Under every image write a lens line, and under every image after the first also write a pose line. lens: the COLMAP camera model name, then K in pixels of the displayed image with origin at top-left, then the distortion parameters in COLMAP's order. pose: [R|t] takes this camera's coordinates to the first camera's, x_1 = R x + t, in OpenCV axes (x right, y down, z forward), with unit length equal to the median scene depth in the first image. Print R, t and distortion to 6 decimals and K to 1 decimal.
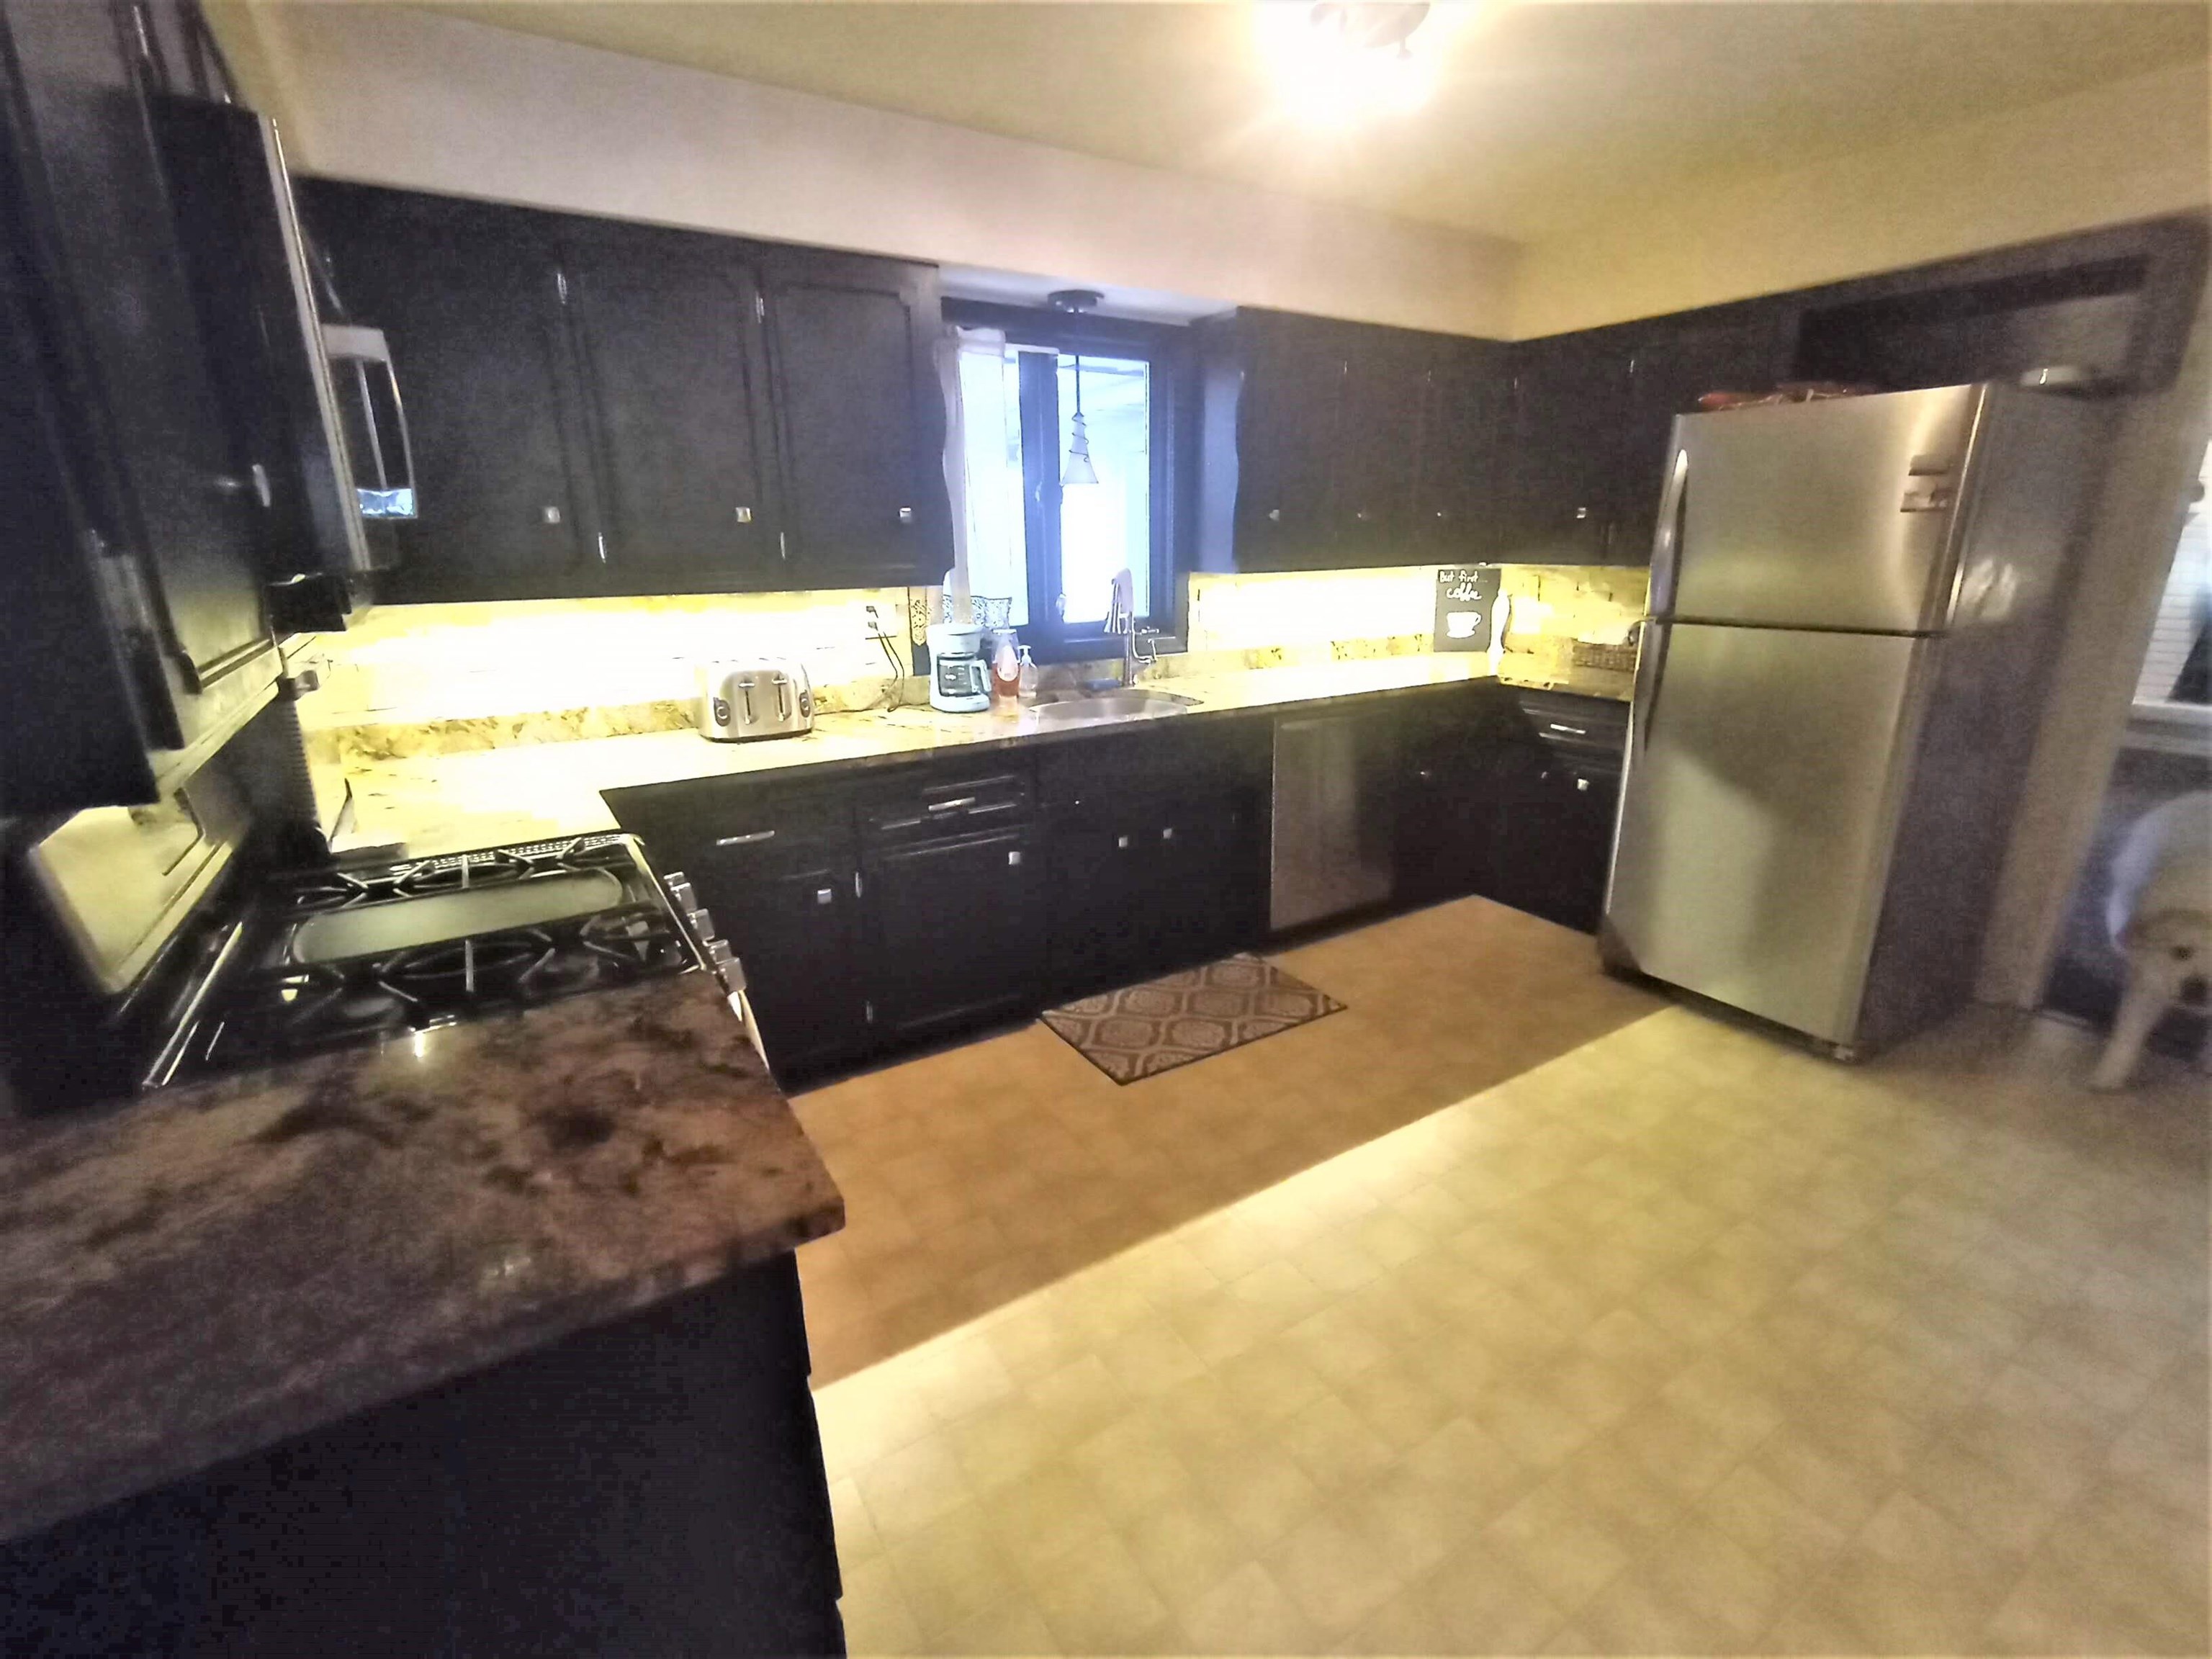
lens RADIAL K [[996.7, 0, 1121.7], [0, 996.7, 830.5], [0, 0, 1]] dist [0.004953, 0.000471]
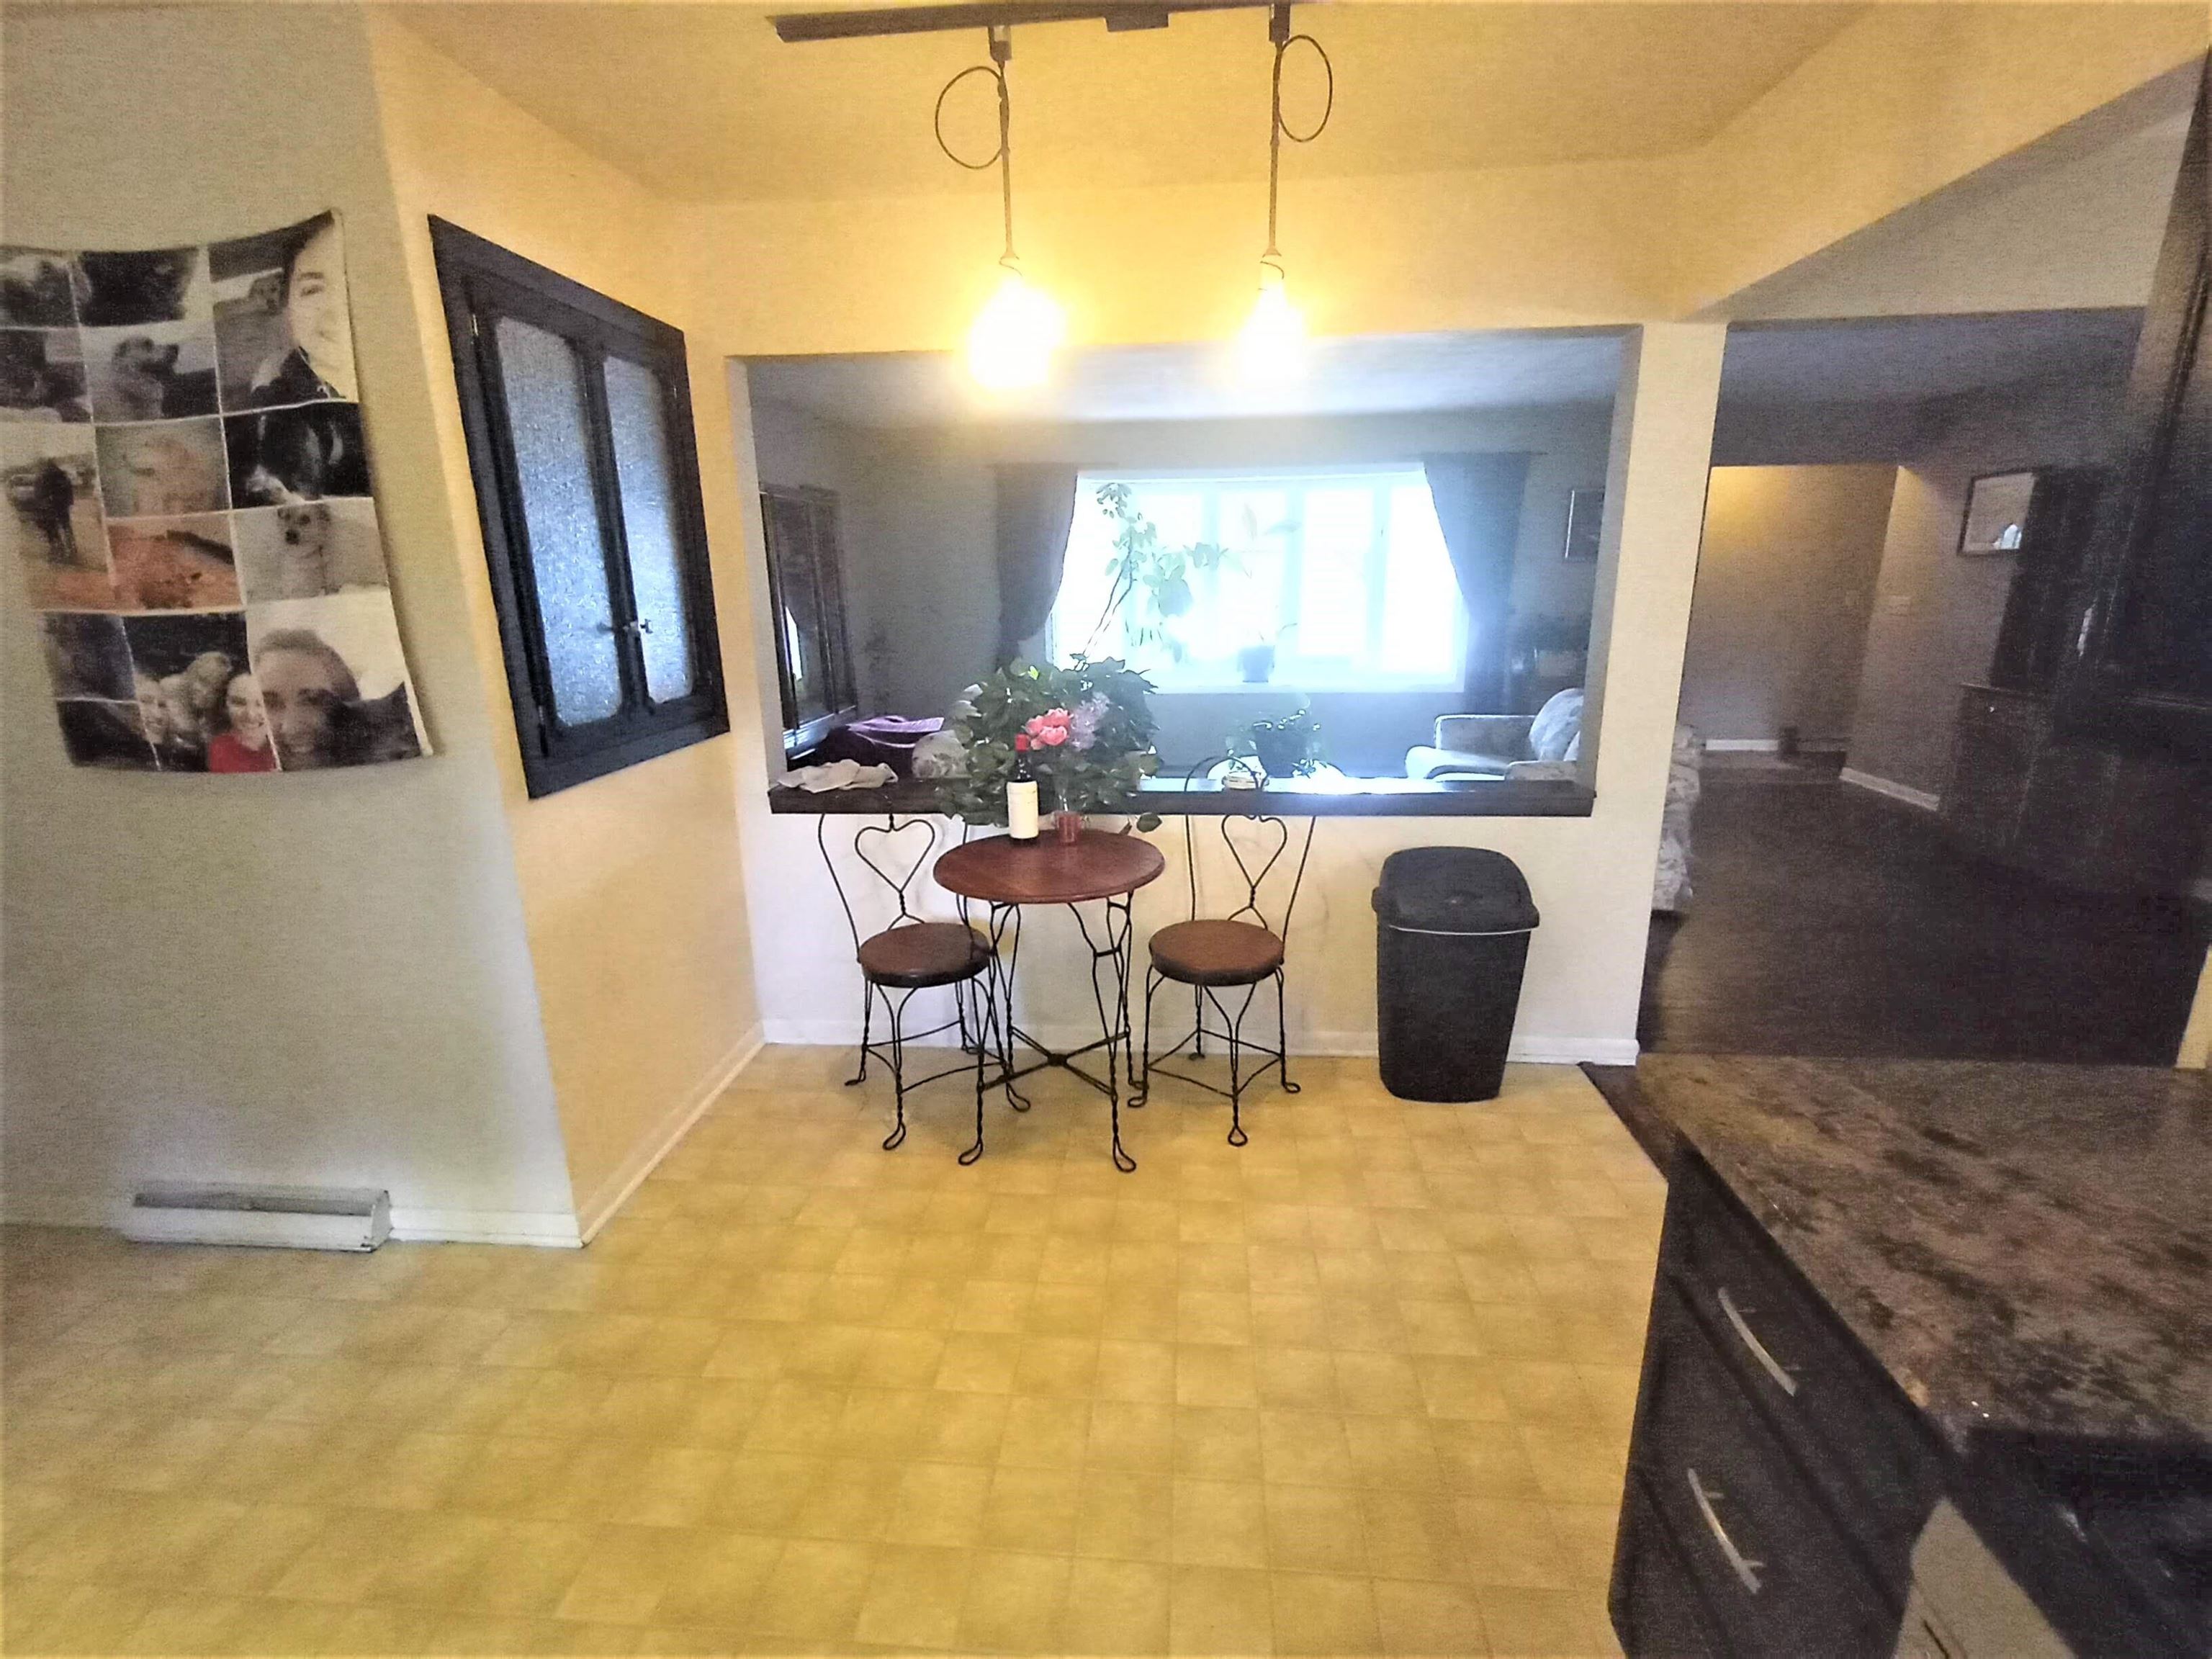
lens RADIAL K [[996.7, 0, 1111.6], [0, 996.7, 831.0], [0, 0, 1]] dist [0.004953, 0.000471]
pose [[-0.792246, -0.136504, 0.594737, -0.160205], [0.194988, 0.866923, 0.458719, -0.235775], [-0.578209, 0.479385, -0.660200, 0.729710]]
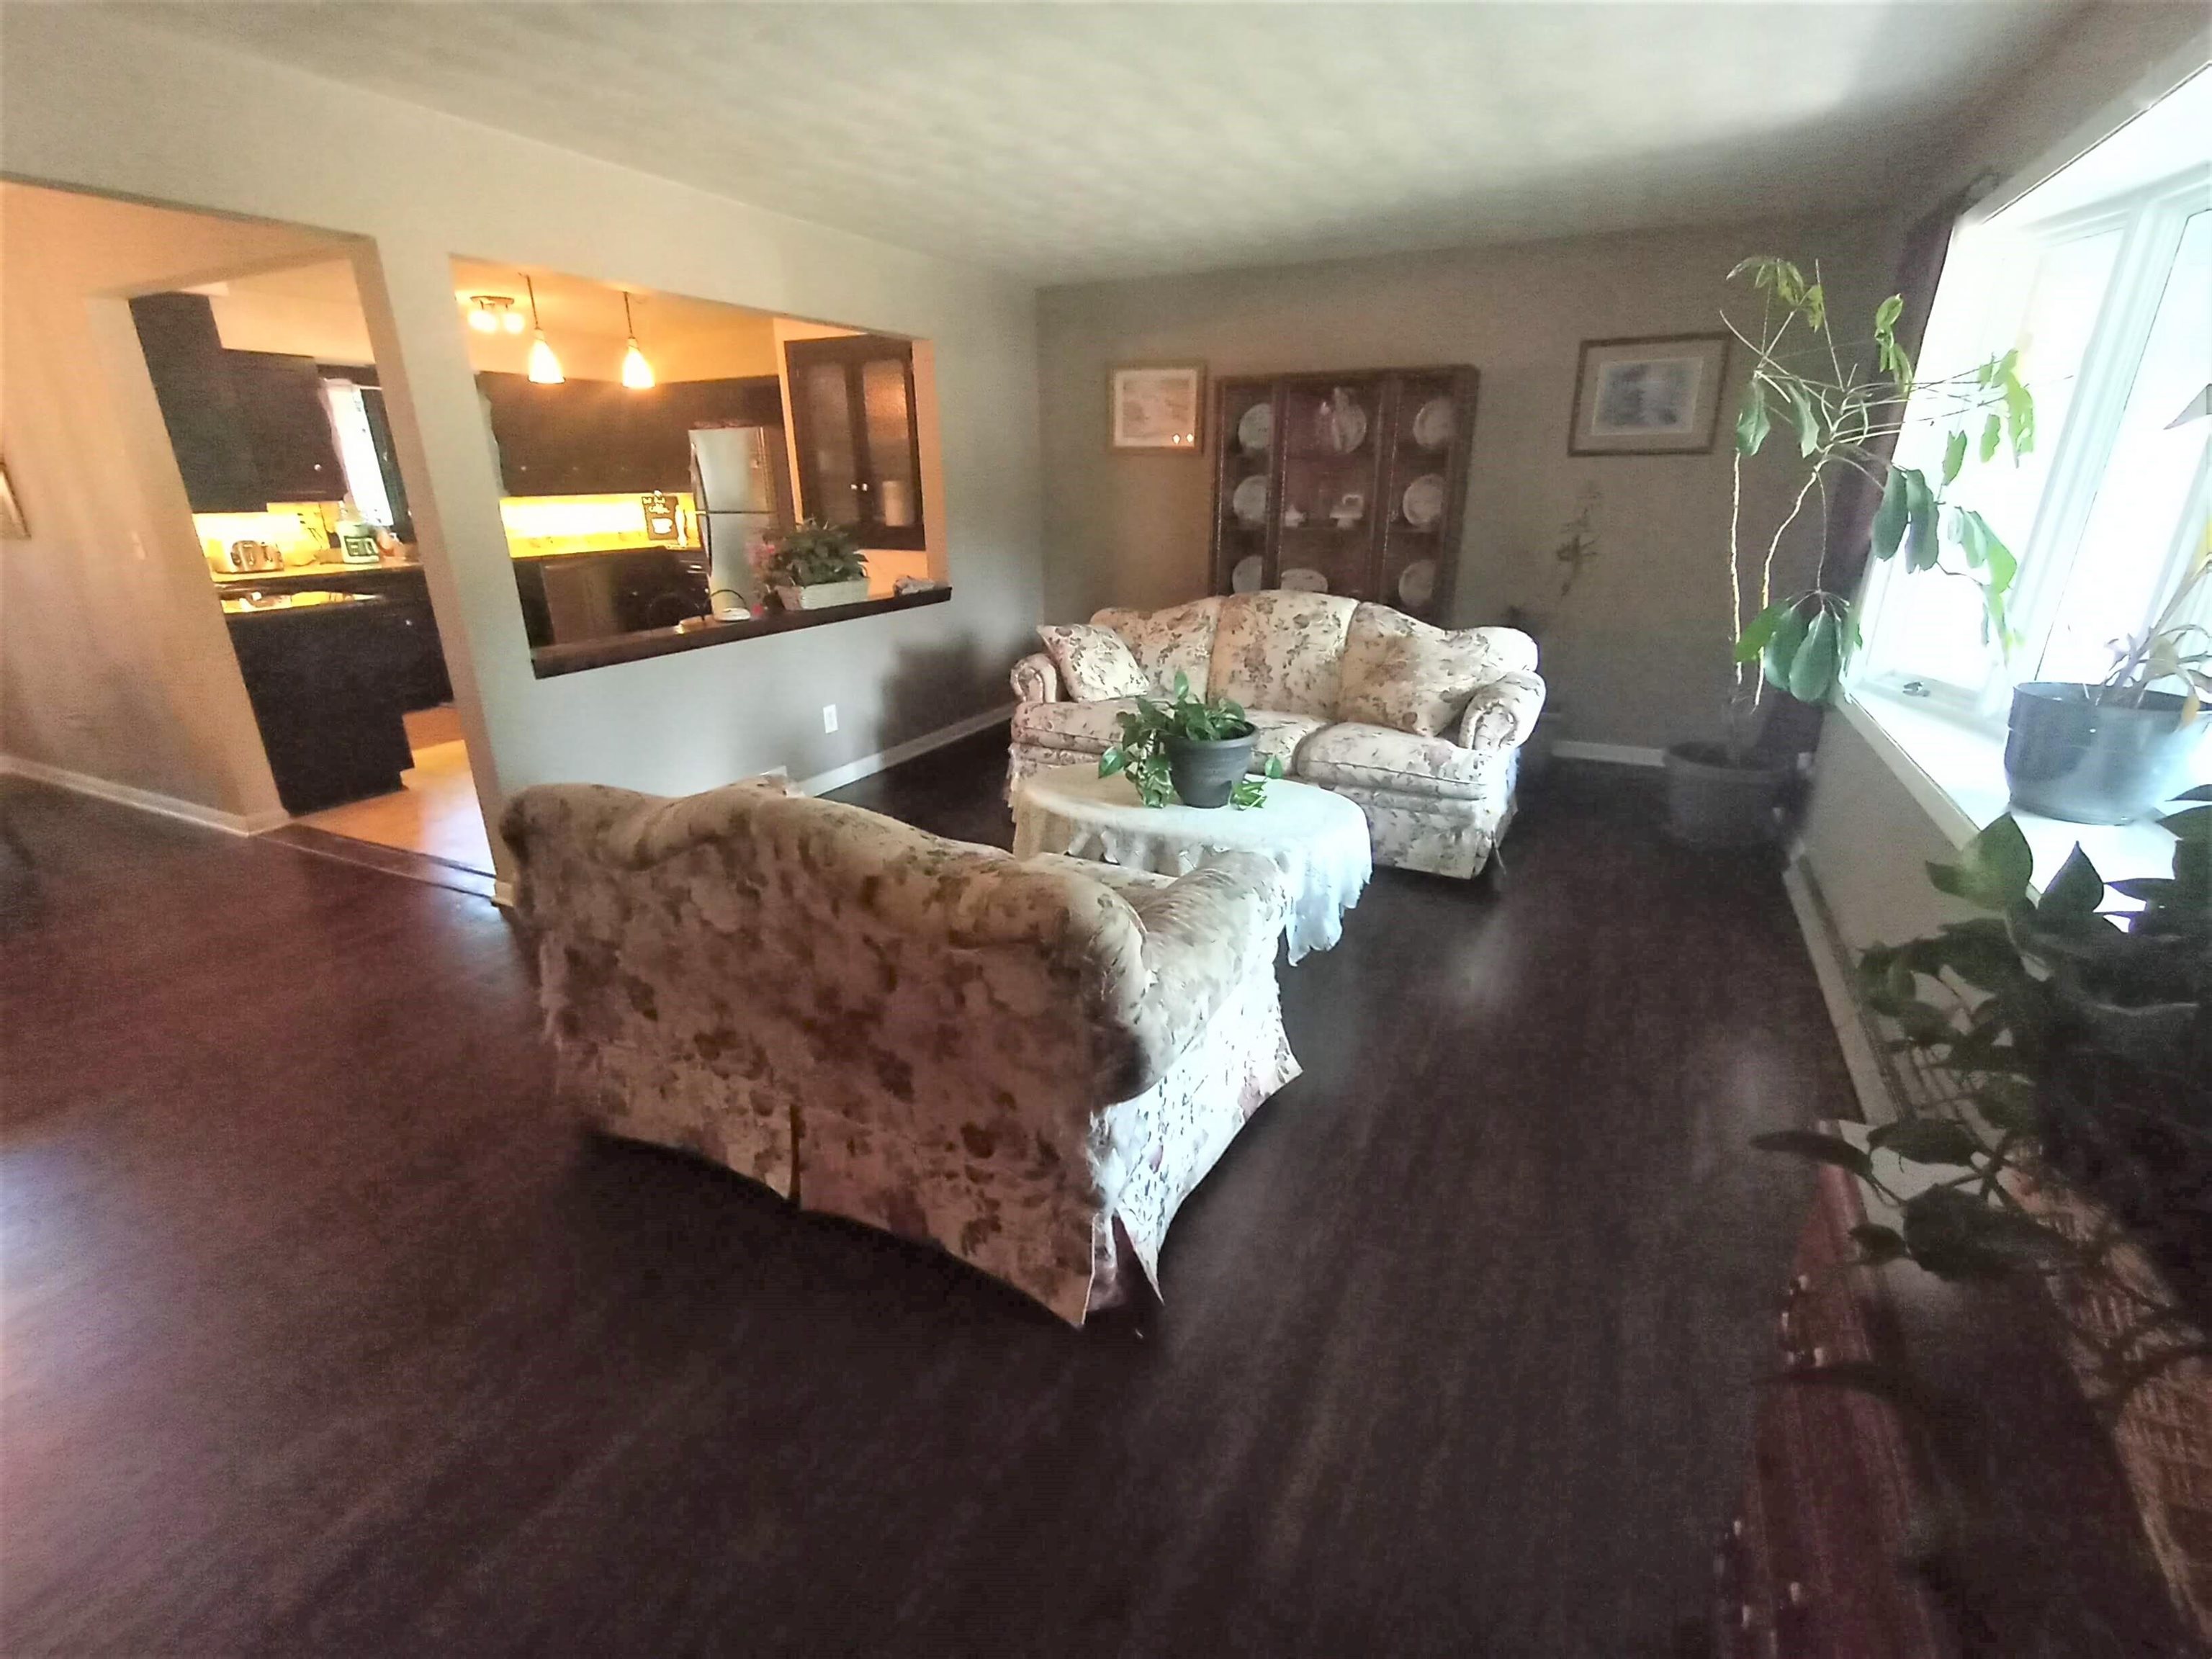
lens RADIAL K [[996.7, 0, 1113.0], [0, 996.7, 830.0], [0, 0, 1]] dist [0.004953, 0.000471]
pose [[0.860983, -0.171052, 0.479008, 0.109566], [0.147961, 0.985257, 0.085883, 0.577421], [-0.486637, -0.003069, 0.873599, -1.912612]]
